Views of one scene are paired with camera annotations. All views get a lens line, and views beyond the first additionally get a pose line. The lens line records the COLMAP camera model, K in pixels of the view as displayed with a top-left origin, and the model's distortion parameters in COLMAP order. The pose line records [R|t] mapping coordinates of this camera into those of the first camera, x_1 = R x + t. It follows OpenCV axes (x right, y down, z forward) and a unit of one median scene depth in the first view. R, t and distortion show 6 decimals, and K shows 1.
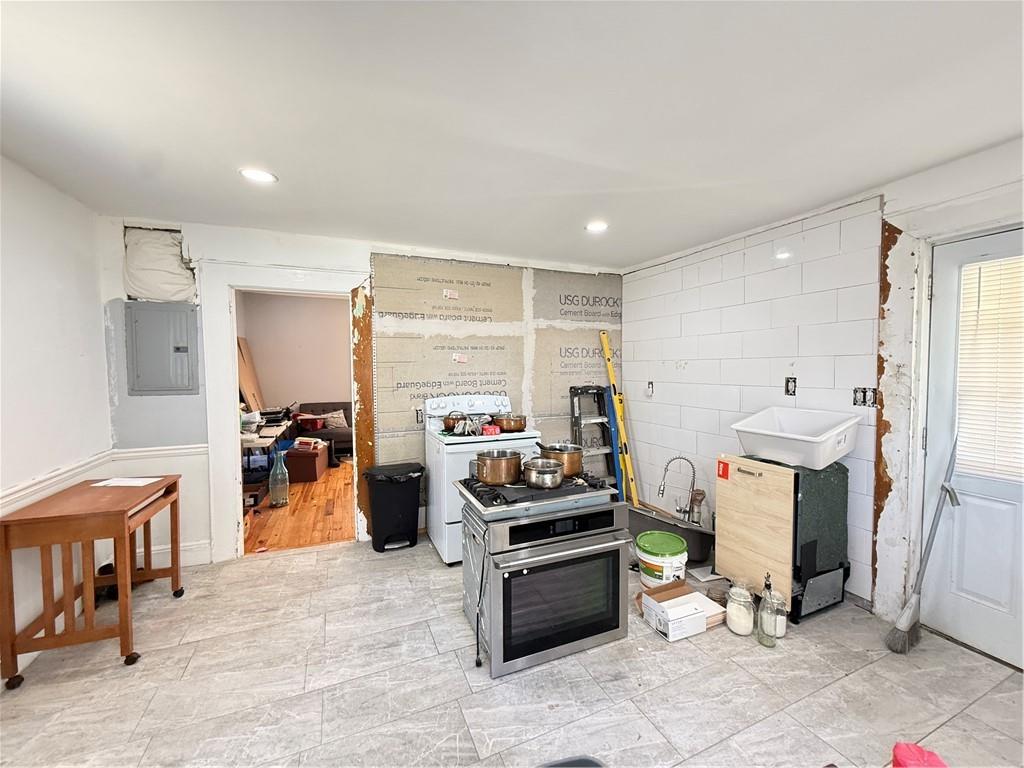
lens RADIAL K [[411.2, 0, 511.0], [0, 411.2, 383.7], [0, 0, 1]] dist [0.000368, 0.000608]
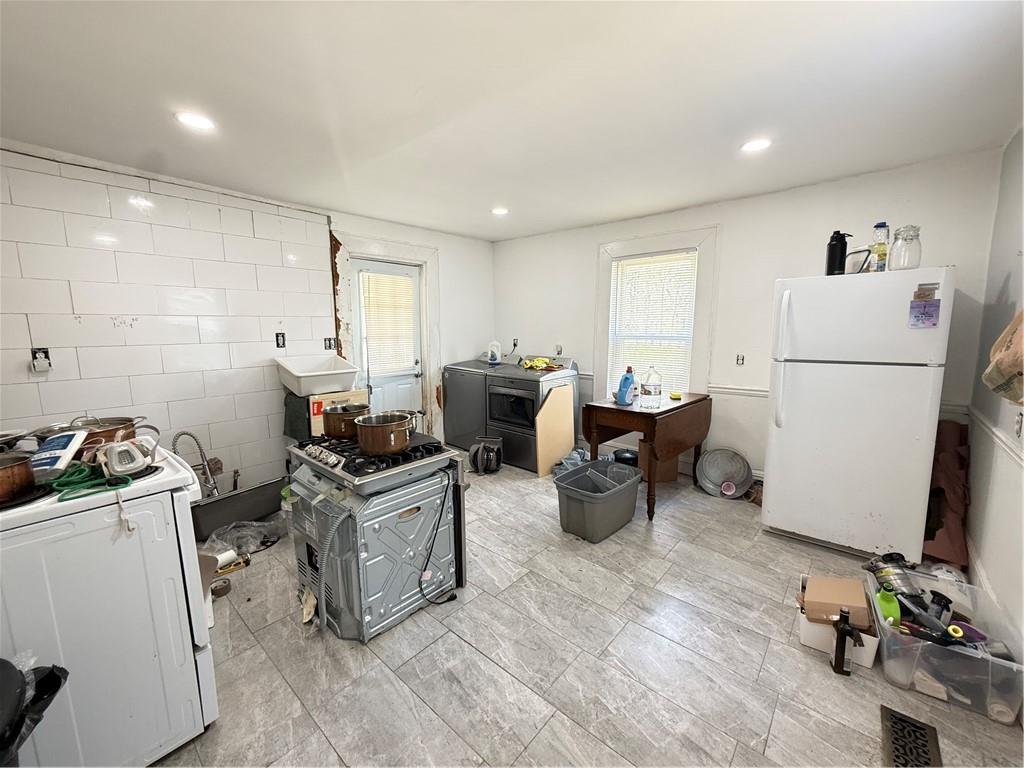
lens RADIAL K [[411.2, 0, 510.8], [0, 411.2, 382.9], [0, 0, 1]] dist [0.000368, 0.000608]
pose [[-0.428353, -0.116466, 0.896075, -0.913636], [0.046805, 0.987468, 0.150718, -0.025557], [-0.902399, 0.106501, -0.417534, 1.099268]]
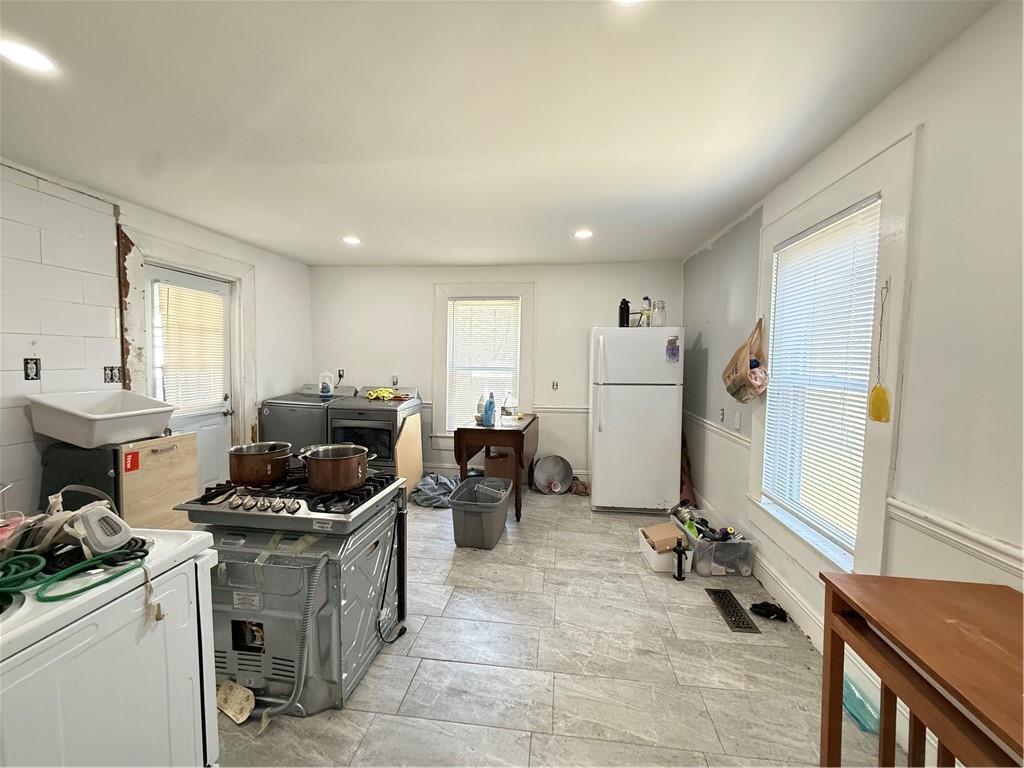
lens RADIAL K [[411.2, 0, 512.2], [0, 411.2, 382.9], [0, 0, 1]] dist [0.000368, 0.000608]
pose [[-0.863006, -0.033712, 0.504067, -0.723071], [0.013402, 0.995892, 0.089549, -0.033712], [-0.505016, 0.084037, -0.859009, 1.494756]]
